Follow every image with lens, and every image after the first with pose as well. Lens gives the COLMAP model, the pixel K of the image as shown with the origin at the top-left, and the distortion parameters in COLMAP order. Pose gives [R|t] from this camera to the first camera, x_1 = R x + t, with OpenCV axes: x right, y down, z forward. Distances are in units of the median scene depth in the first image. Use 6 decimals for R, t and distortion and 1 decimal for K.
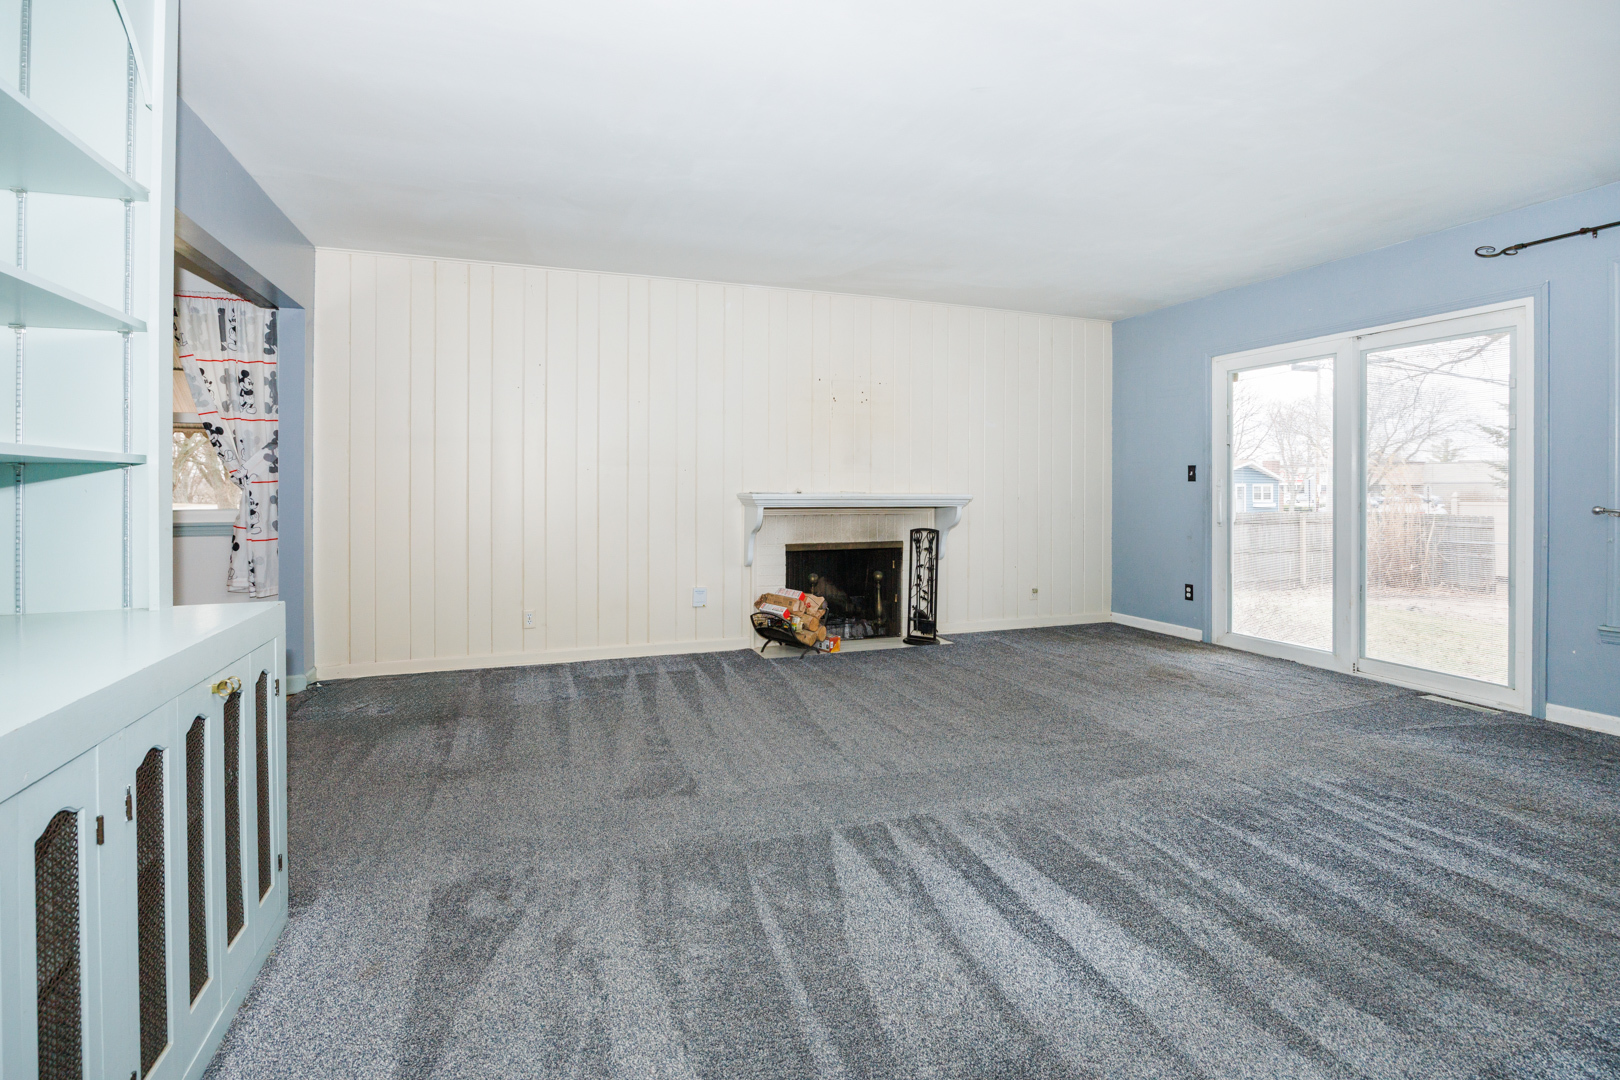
lens RADIAL K [[778.8, 0, 819.4], [0, 778.8, 486.7], [0, 0, 1]] dist [-0.014818, 0.000087]
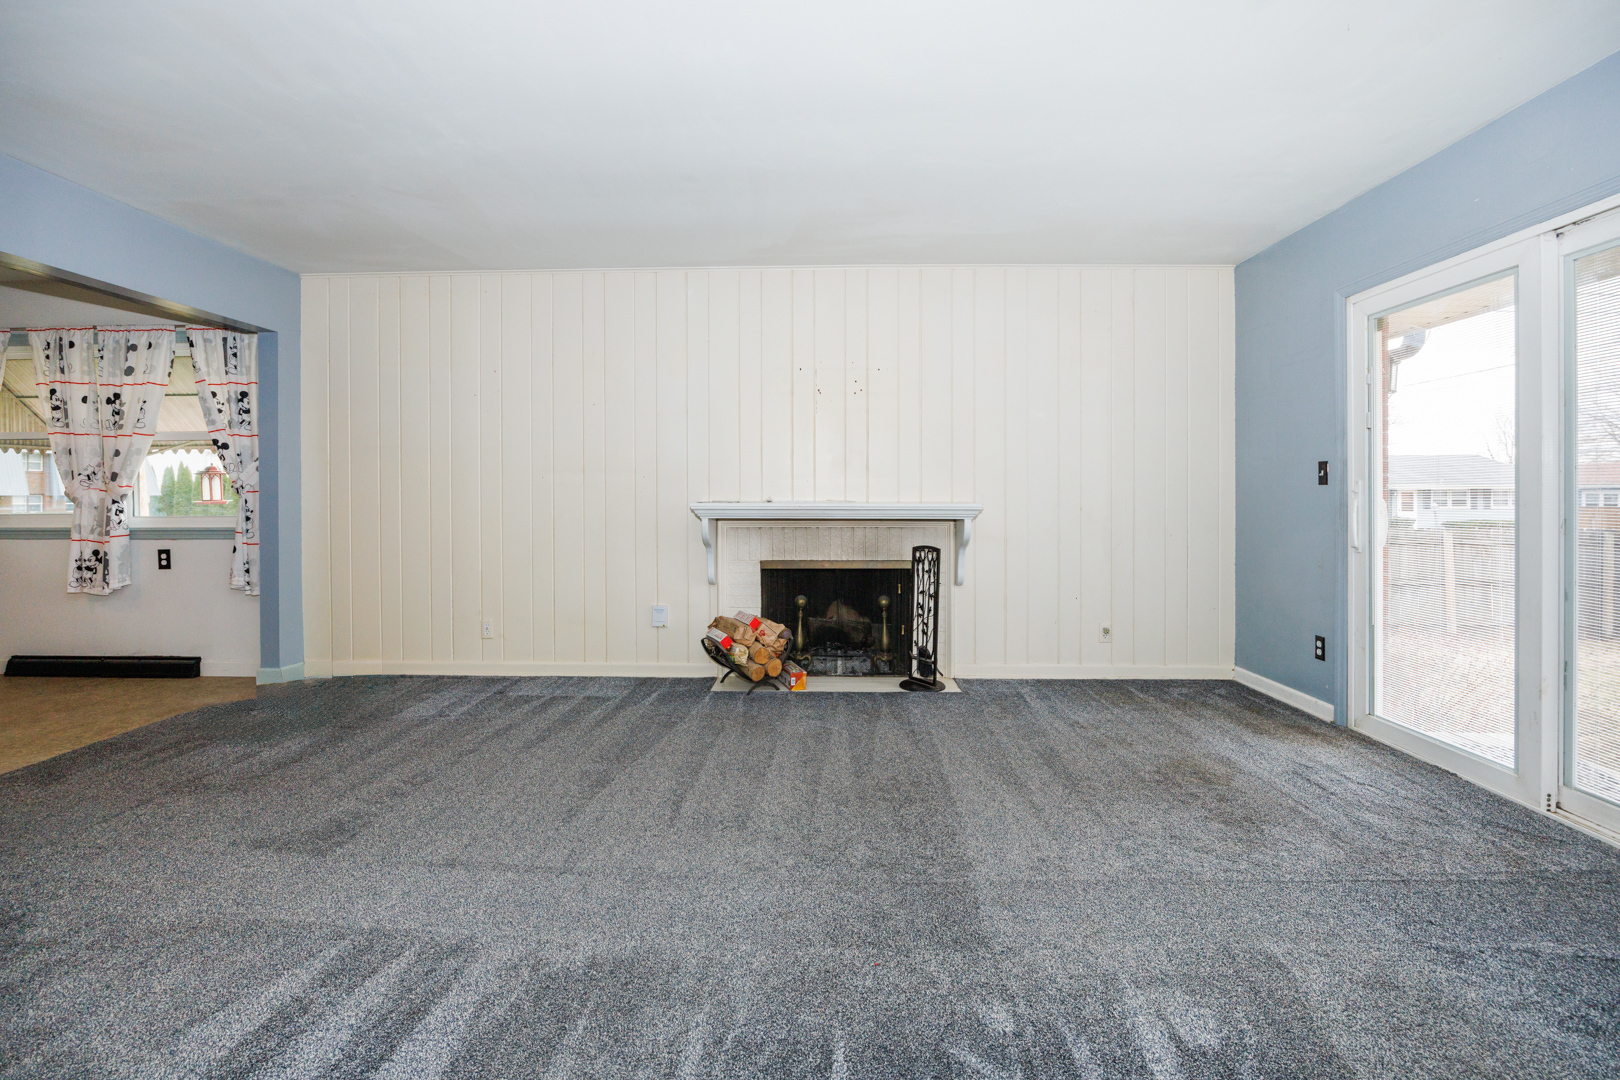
lens RADIAL K [[772.9, 0, 808.5], [0, 772.9, 501.3], [0, 0, 1]] dist [-0.016365, 0.000466]
pose [[0.925403, 0.000130, -0.378983, 0.352967], [0.002157, 0.999982, 0.005609, 0.002918], [0.378977, -0.006008, 0.925387, 0.233233]]
